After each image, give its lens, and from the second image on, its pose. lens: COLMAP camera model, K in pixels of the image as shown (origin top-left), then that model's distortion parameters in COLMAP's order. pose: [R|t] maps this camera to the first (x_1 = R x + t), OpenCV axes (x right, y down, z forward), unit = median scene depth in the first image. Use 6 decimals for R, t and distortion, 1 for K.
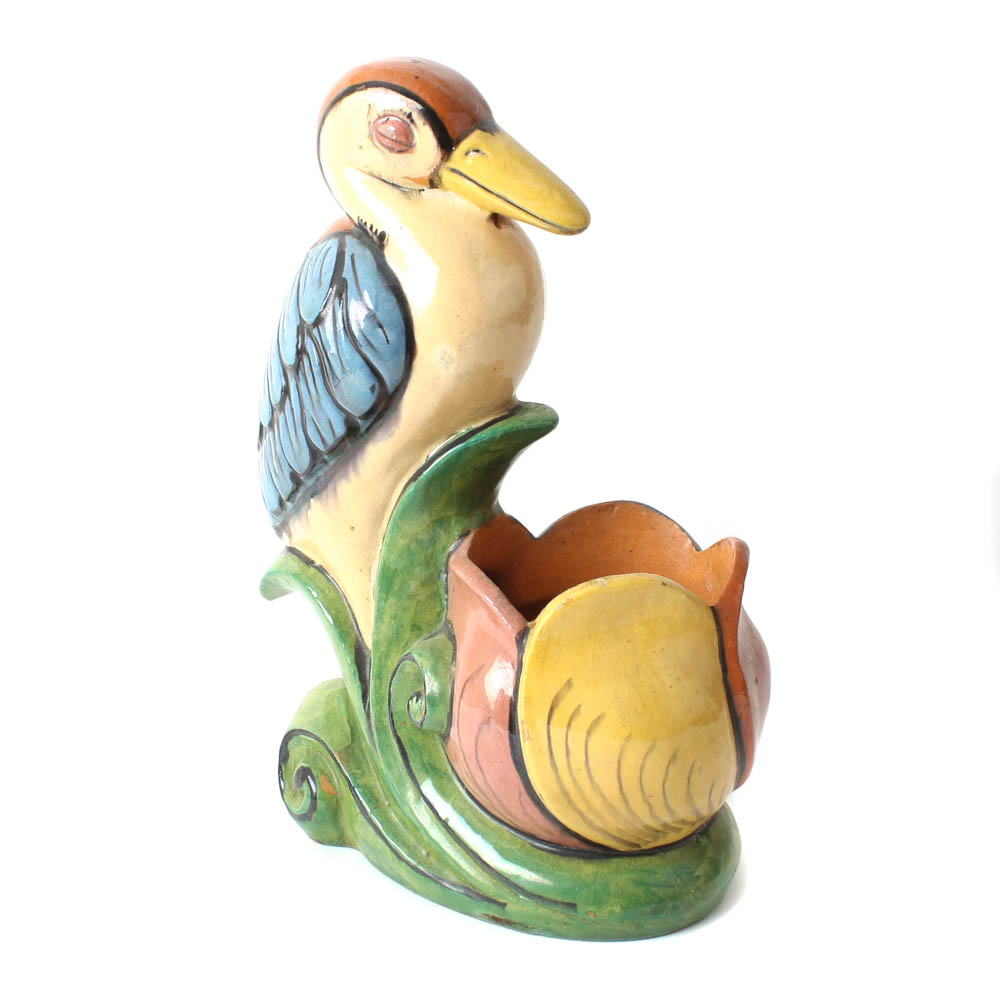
lens RADIAL K [[1673.5, 0, 473.4], [0, 1673.5, 521.5], [0, 0, 1]] dist [-0.163256, 0.000000]
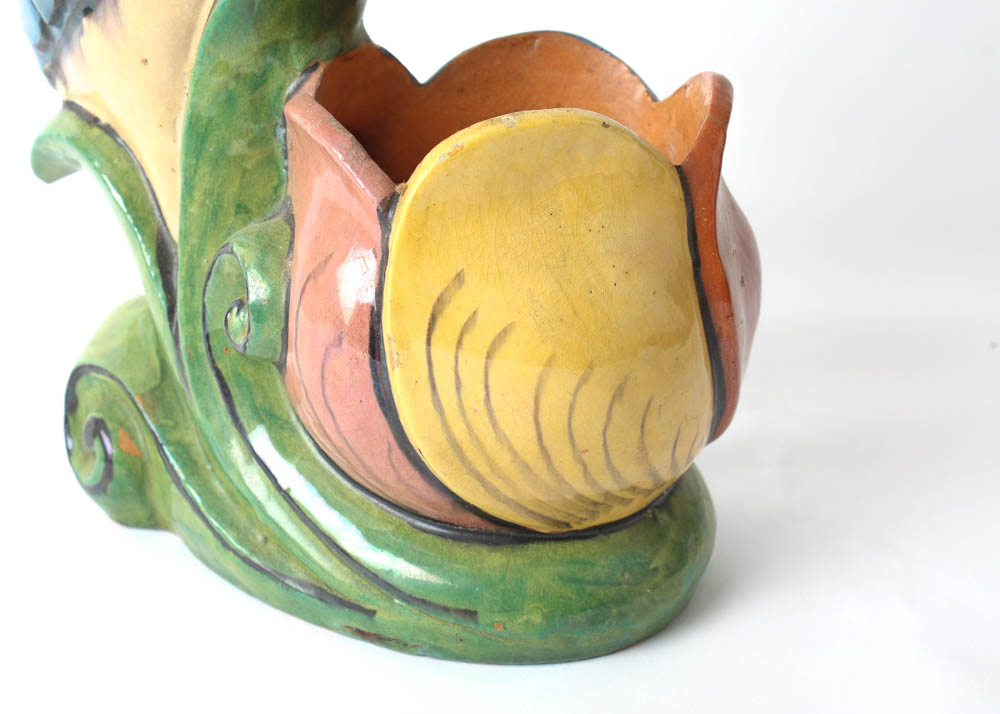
lens RADIAL K [[1677.2, 0, 499.6], [0, 1677.2, 361.3], [0, 0, 1]] dist [-0.019957, 0.000000]
pose [[0.998830, -0.006870, 0.047868, 0.038298], [0.002129, 0.995143, 0.098413, 0.059803], [-0.048312, -0.098196, 0.993994, 0.319345]]
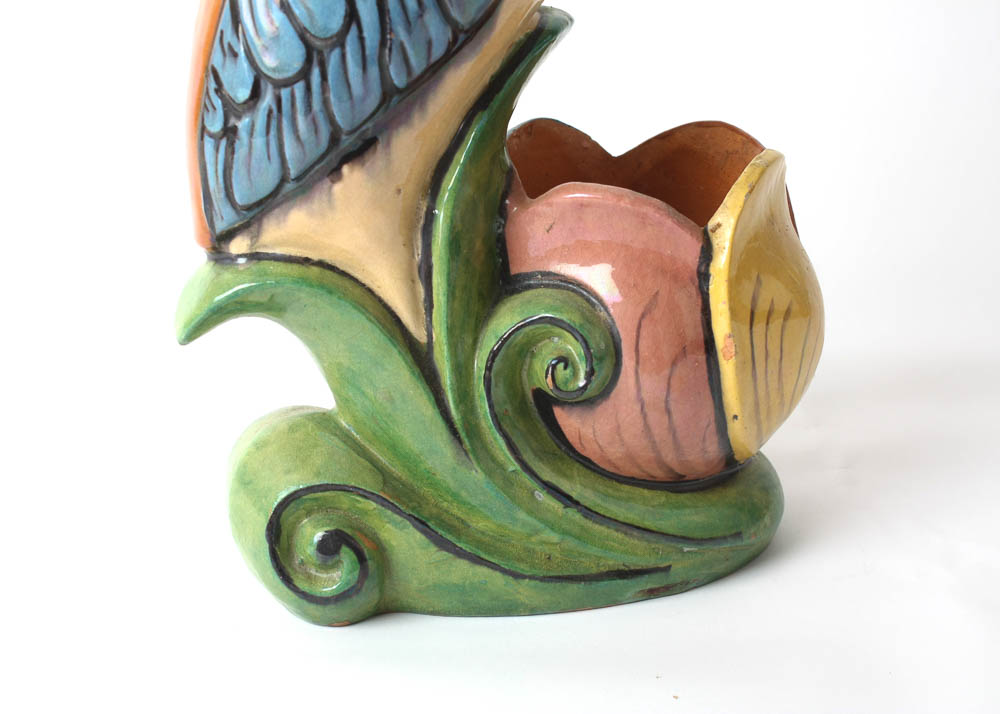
lens RADIAL K [[1677.2, 0, 500.5], [0, 1677.2, 353.5], [0, 0, 1]] dist [-0.019957, 0.000000]
pose [[0.625512, -0.253780, 0.737787, -0.658712], [0.232885, 0.963244, 0.133887, -0.017581], [-0.744647, 0.088072, 0.661622, 0.466386]]
